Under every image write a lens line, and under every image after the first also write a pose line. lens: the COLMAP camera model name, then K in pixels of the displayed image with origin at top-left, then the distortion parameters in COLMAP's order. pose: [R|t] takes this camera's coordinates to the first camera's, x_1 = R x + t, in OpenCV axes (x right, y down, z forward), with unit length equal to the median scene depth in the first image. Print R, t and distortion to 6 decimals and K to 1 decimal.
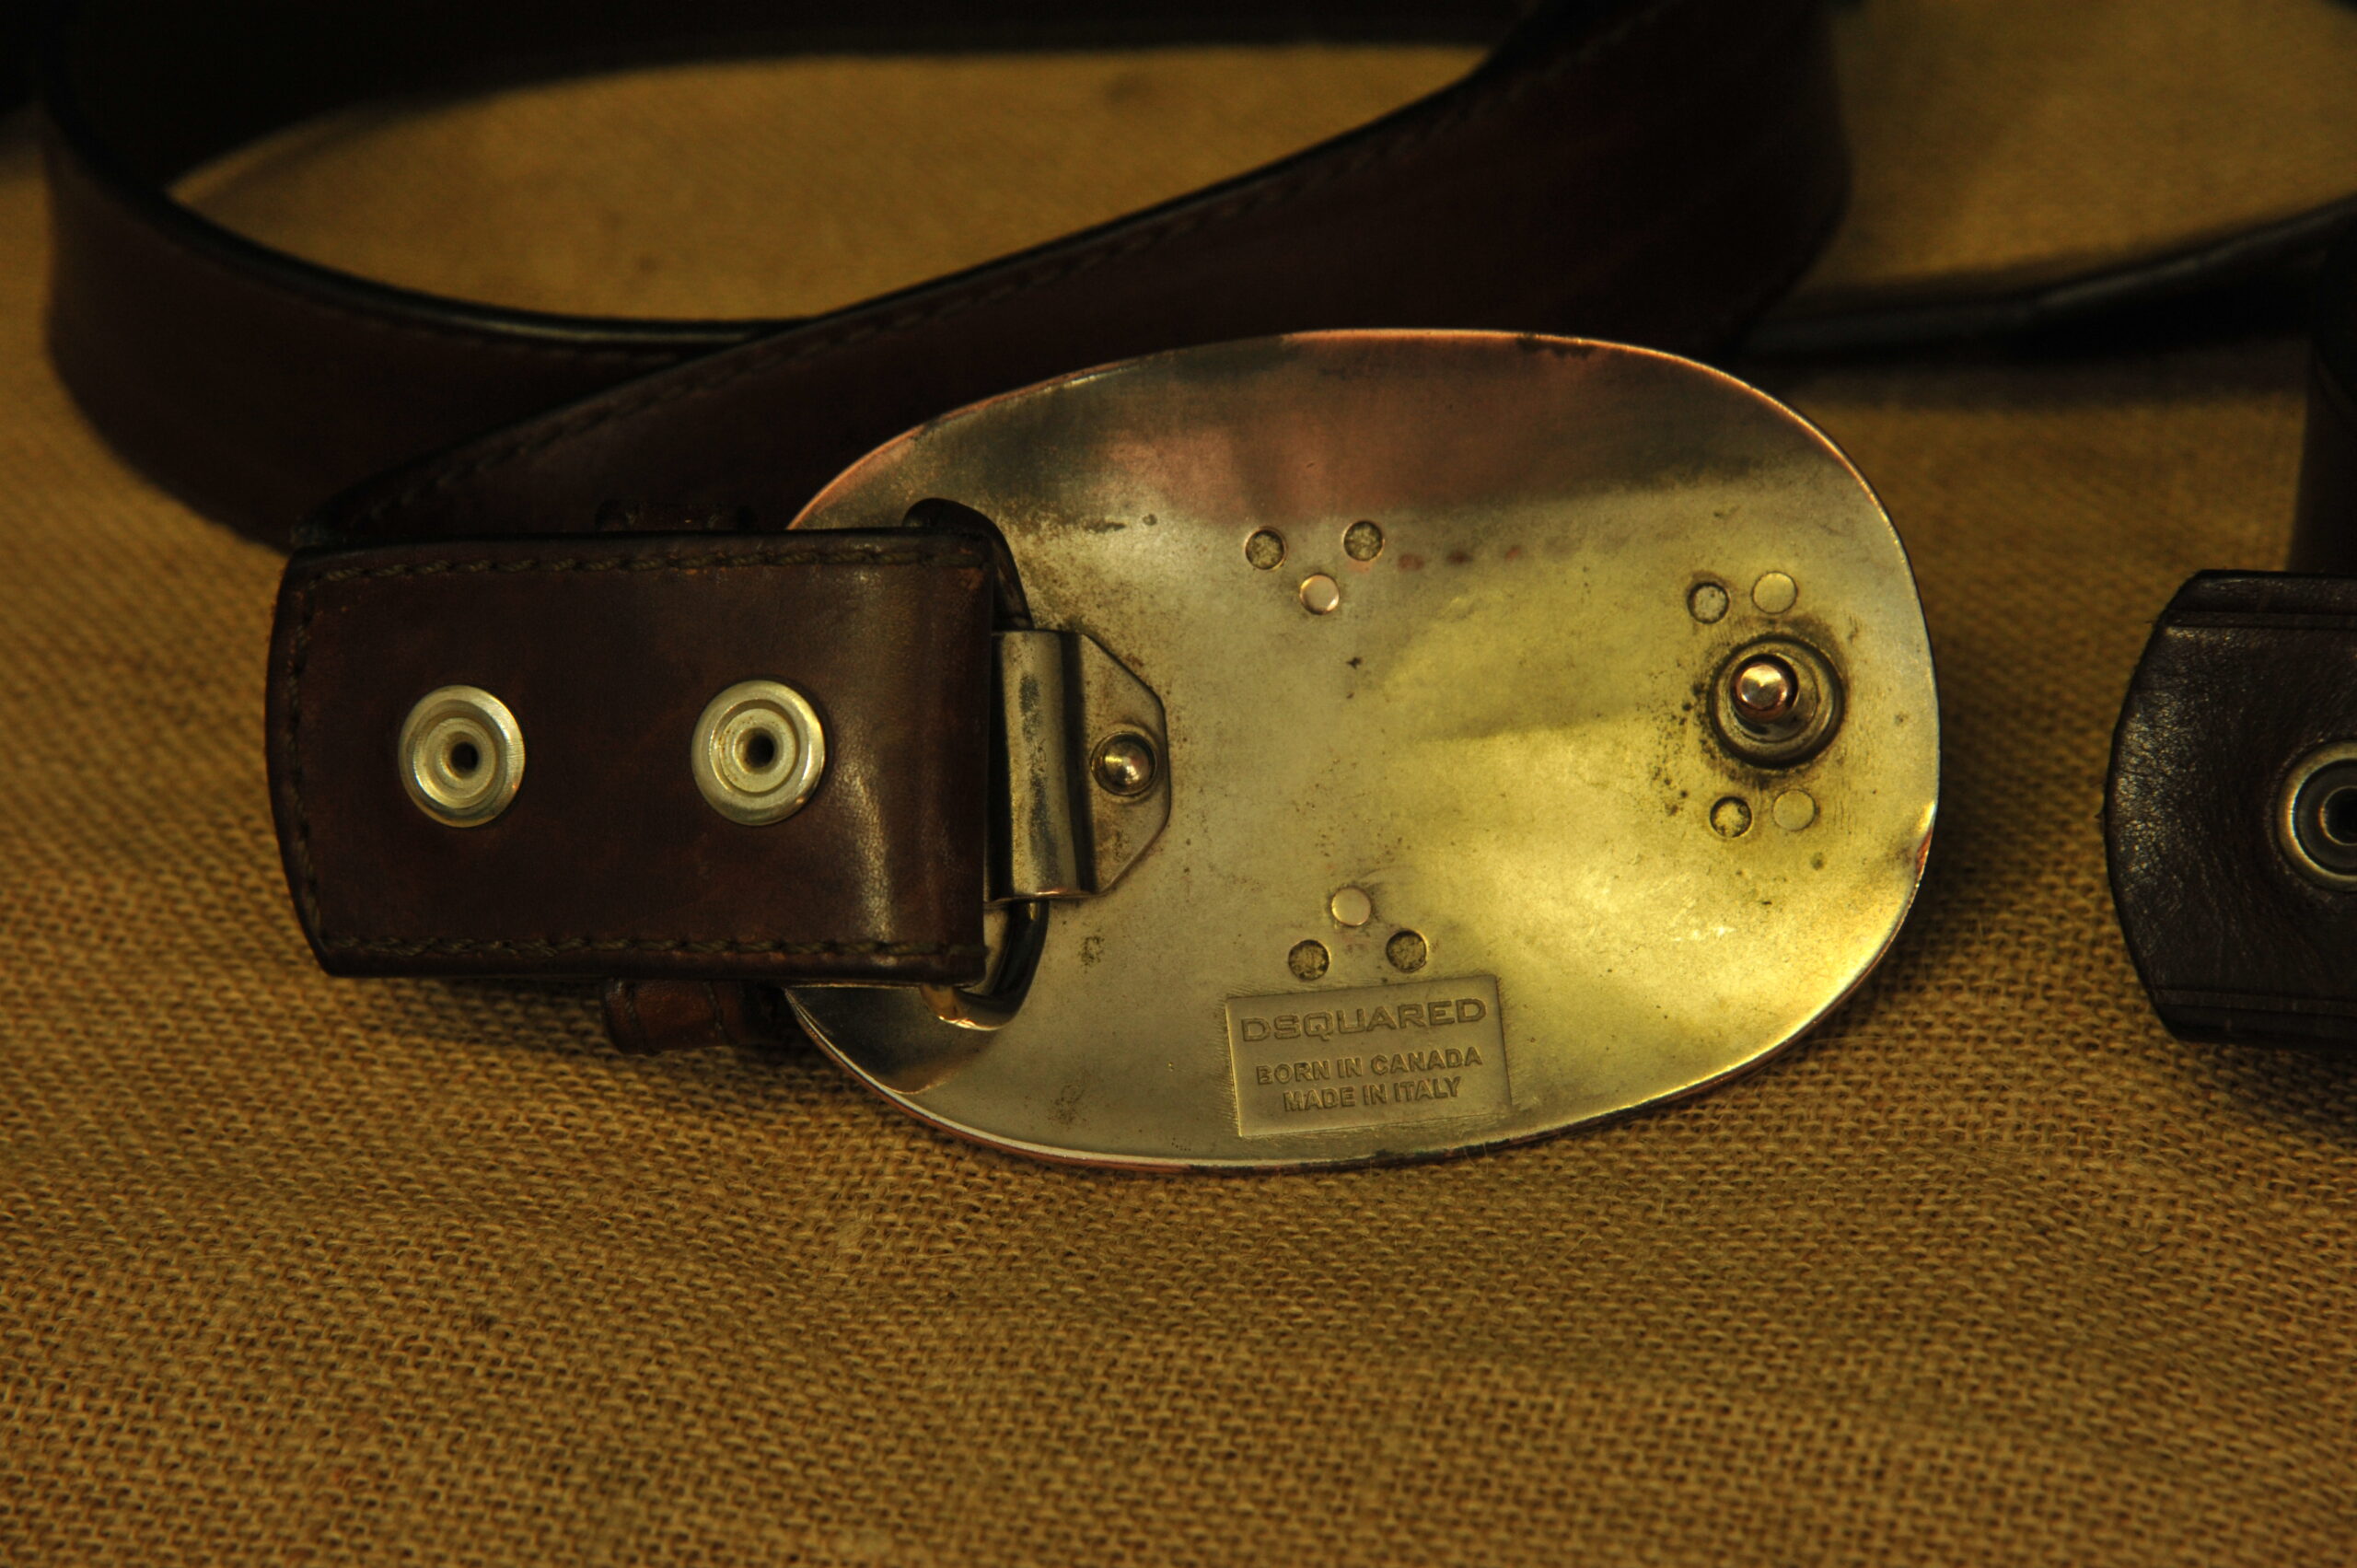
lens RADIAL K [[6608.7, 0, 1188.7], [0, 6608.7, 818.1], [0, 0, 1]] dist [0.680549, 0.000000]
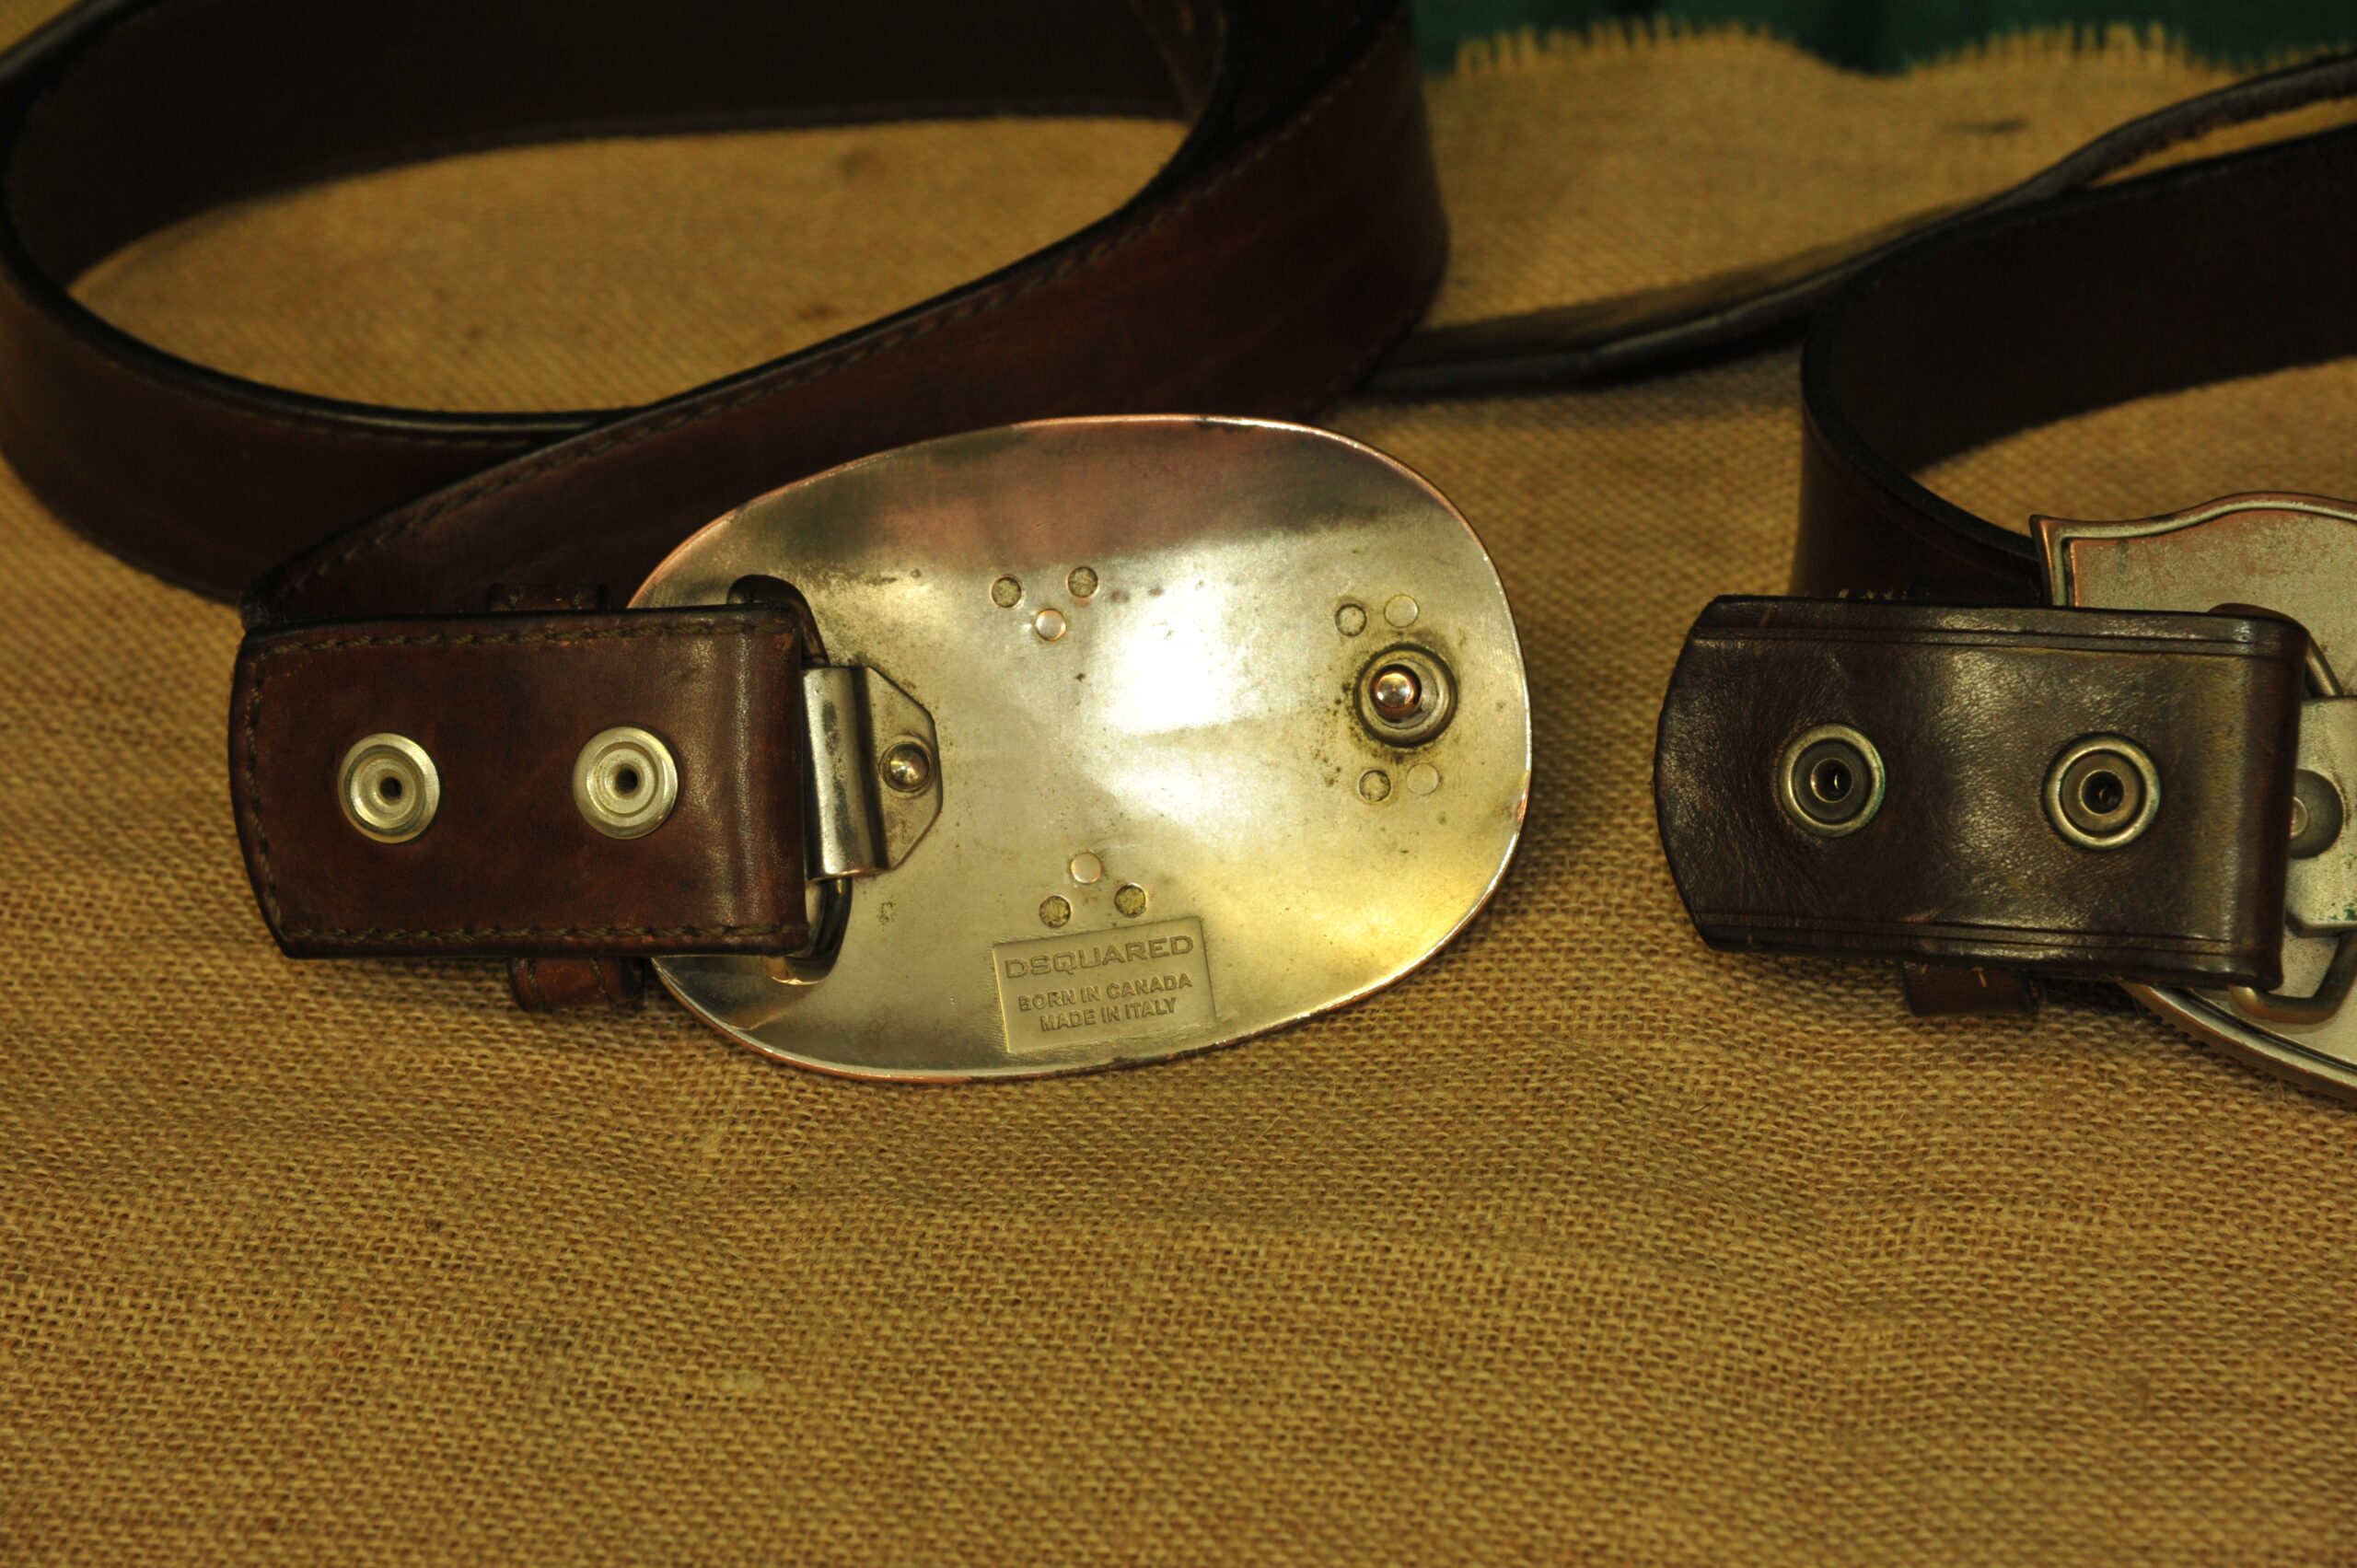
lens RADIAL K [[6608.7, 0, 1187.1], [0, 6608.7, 805.6], [0, 0, 1]] dist [0.680549, 0.000000]
pose [[0.997801, -0.042834, 0.050580, -0.021077], [0.040877, 0.998399, 0.039105, -0.049734], [-0.052174, -0.036951, 0.997954, -0.294786]]
